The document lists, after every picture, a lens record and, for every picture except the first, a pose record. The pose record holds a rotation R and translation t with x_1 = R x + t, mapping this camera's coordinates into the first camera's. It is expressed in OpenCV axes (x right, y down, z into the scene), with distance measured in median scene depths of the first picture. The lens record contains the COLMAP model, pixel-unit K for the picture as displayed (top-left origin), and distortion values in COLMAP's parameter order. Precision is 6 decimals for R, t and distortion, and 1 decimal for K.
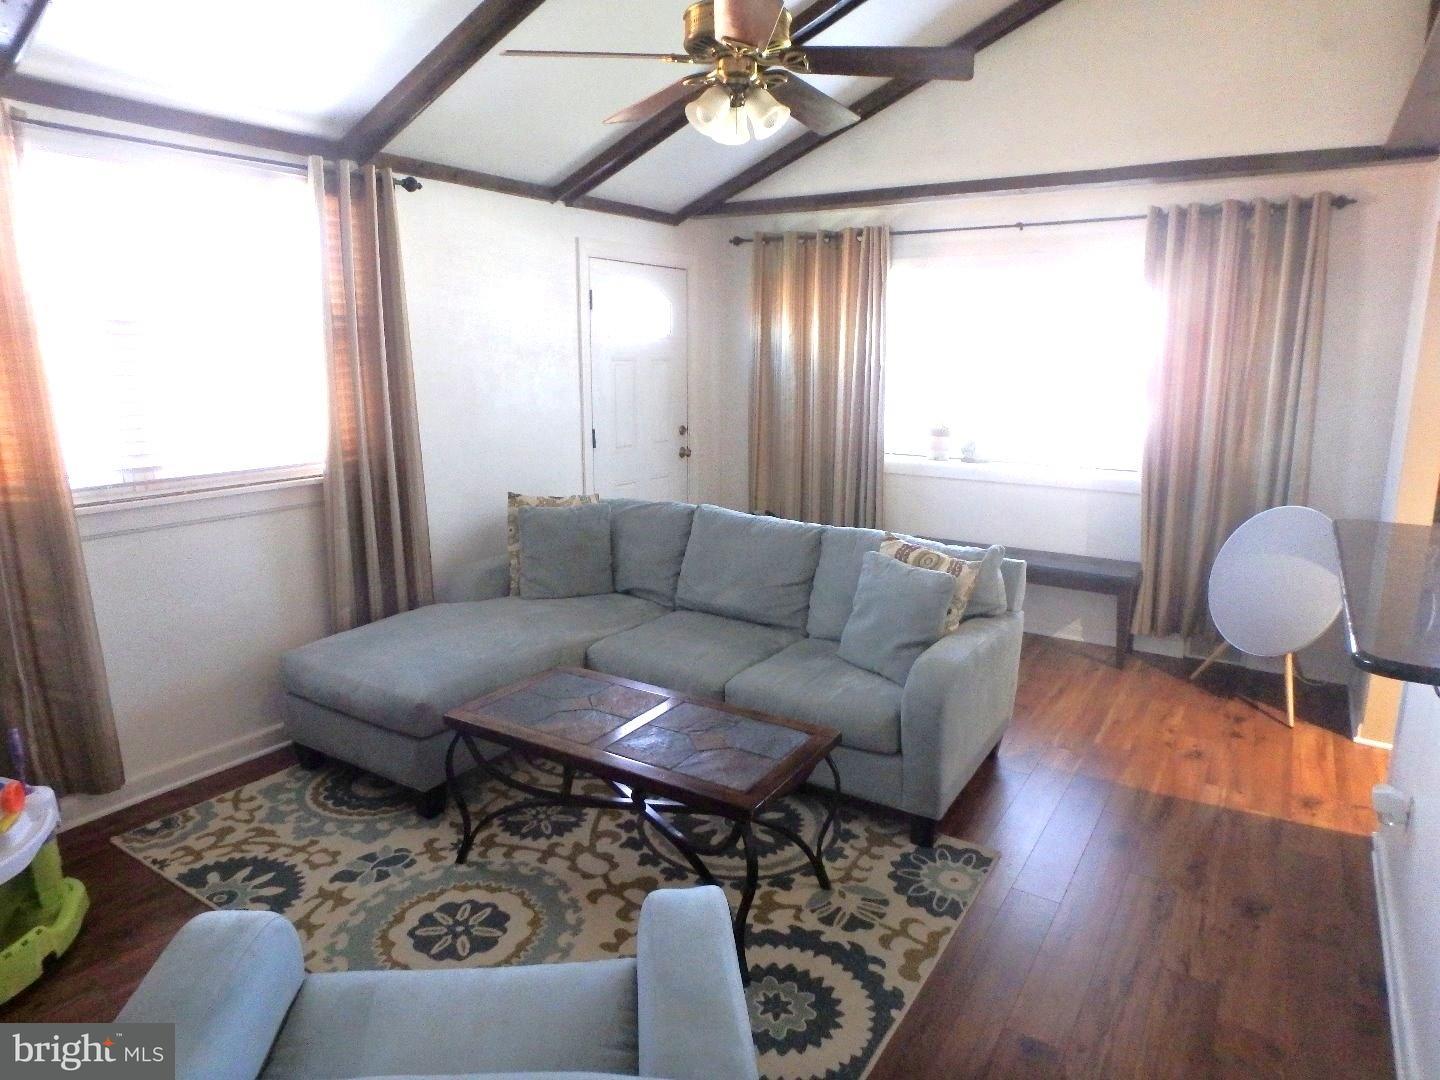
lens RADIAL K [[889.2, 0, 720.0], [0, 889.2, 540.0], [0, 0, 1]] dist [-0.034492, 0.003173]
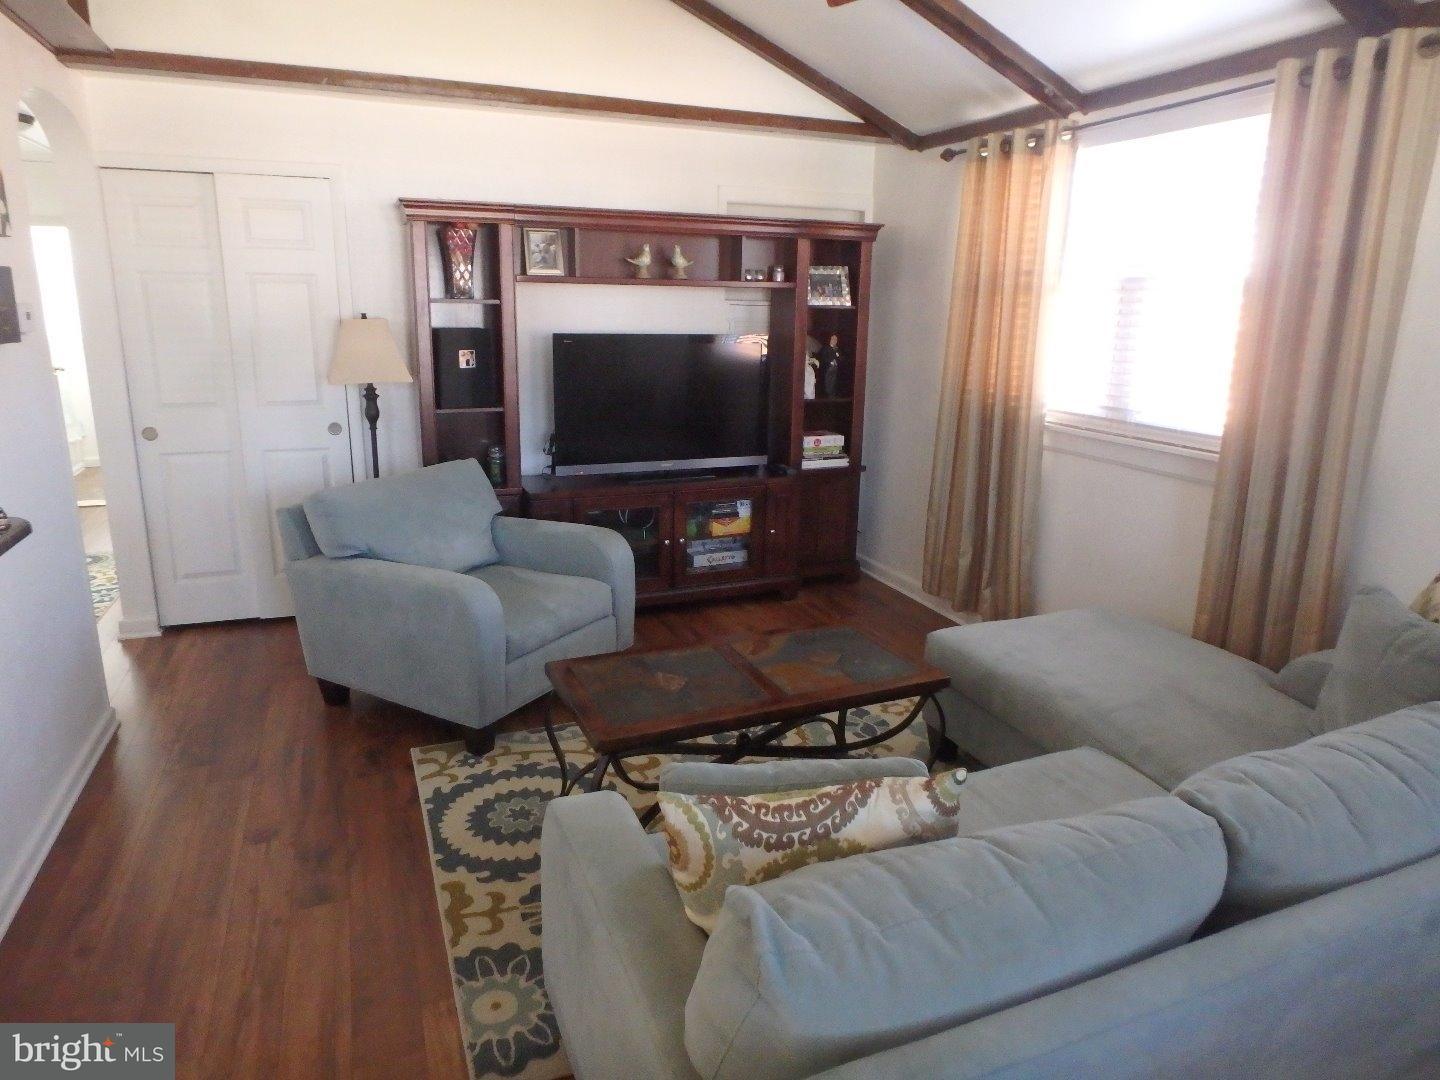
lens RADIAL K [[889.2, 0, 720.0], [0, 889.2, 540.0], [0, 0, 1]] dist [-0.034492, 0.003173]
pose [[-0.567987, 0.191140, -0.800535, 0.736549], [-0.196510, 0.913034, 0.357426, -0.291916], [0.799234, 0.360327, -0.481030, 1.495460]]
